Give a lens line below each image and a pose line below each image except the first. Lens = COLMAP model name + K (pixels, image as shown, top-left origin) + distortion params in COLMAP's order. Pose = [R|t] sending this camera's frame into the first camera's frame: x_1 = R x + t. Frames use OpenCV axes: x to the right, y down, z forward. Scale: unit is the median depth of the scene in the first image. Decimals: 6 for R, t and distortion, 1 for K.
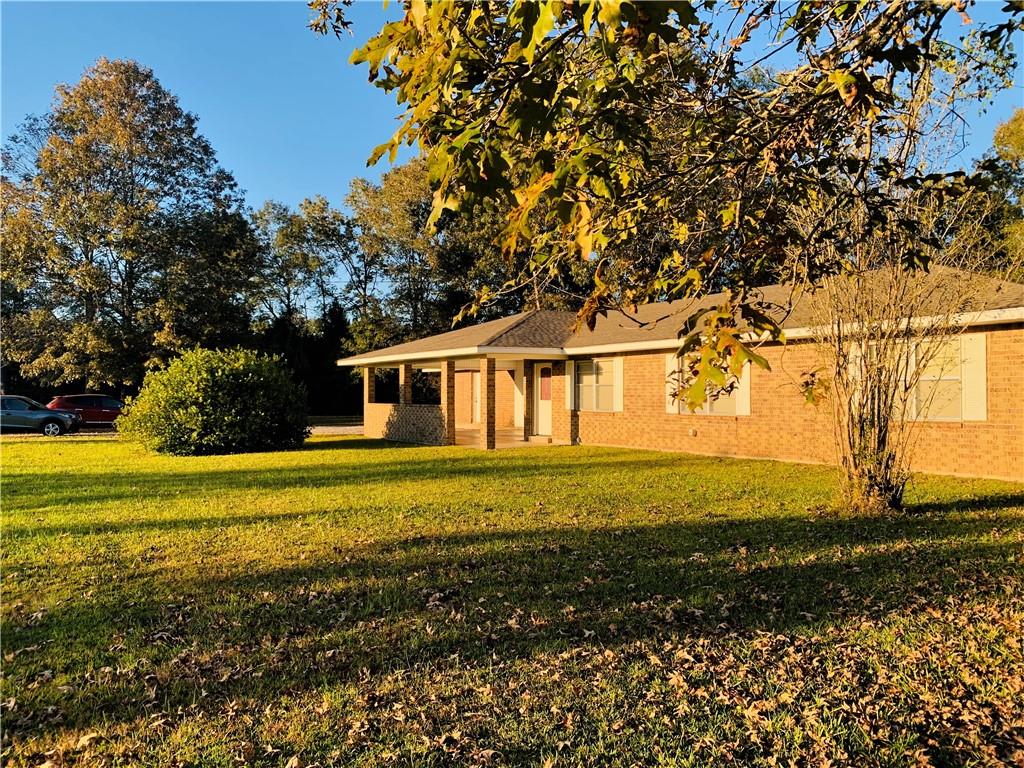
lens RADIAL K [[783.2, 0, 519.1], [0, 783.2, 381.8], [0, 0, 1]] dist [0.025351, -0.043460]
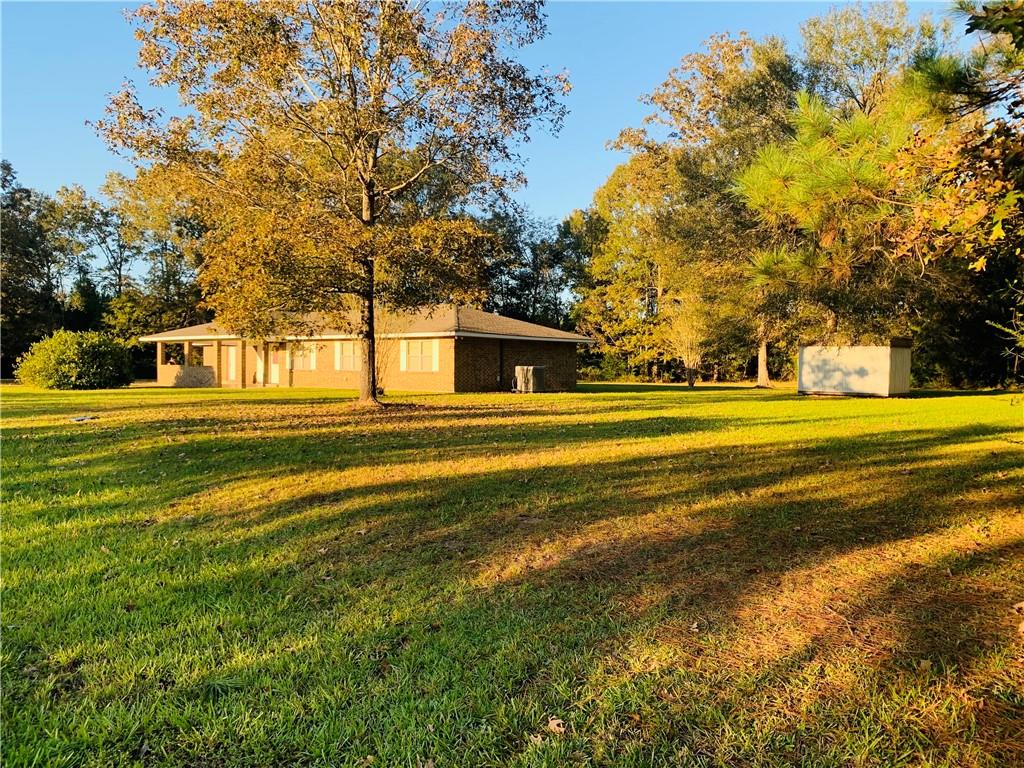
lens RADIAL K [[783.2, 0, 511.7], [0, 783.2, 385.5], [0, 0, 1]] dist [0.025351, -0.043460]
pose [[0.952734, 0.007541, 0.303712, 0.003228], [-0.019203, 0.999188, 0.035431, -0.001407], [-0.303199, -0.039588, 0.952105, -0.813118]]
